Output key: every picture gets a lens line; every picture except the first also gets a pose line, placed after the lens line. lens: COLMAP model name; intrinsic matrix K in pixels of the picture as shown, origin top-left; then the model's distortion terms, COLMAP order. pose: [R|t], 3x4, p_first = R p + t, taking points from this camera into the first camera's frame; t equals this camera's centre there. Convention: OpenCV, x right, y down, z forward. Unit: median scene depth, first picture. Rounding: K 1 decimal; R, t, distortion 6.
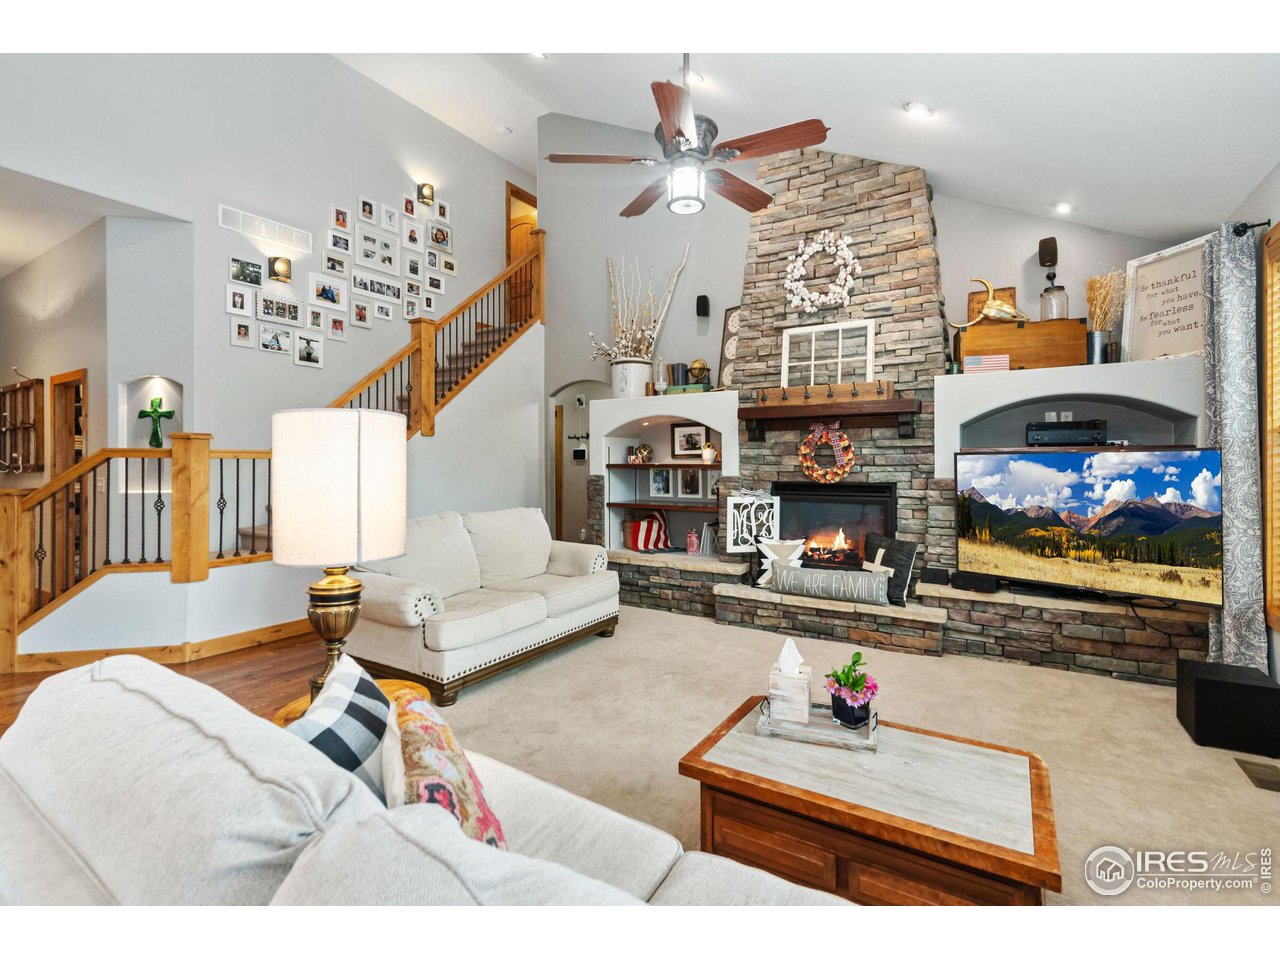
lens RADIAL K [[603.4, 0, 638.5], [0, 603.4, 471.6], [0, 0, 1]] dist [-0.002108, -0.000009]
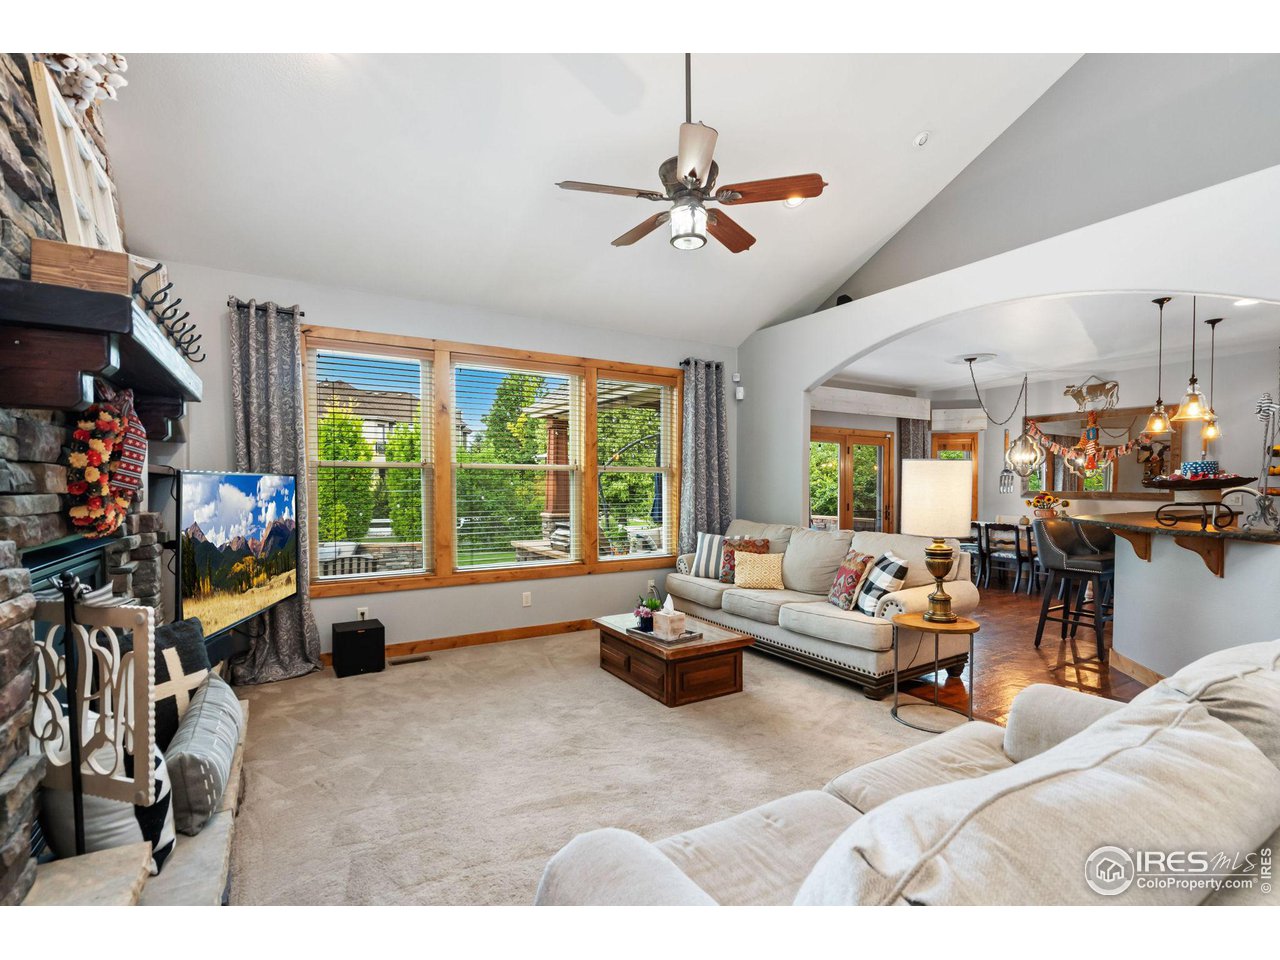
lens RADIAL K [[603.4, 0, 638.5], [0, 603.4, 471.6], [0, 0, 1]] dist [-0.002108, -0.000009]
pose [[-0.898249, 0.002112, 0.439482, -0.240832], [0.001329, 0.999997, -0.002089, -0.034481], [-0.439485, -0.001293, -0.898249, 1.551720]]
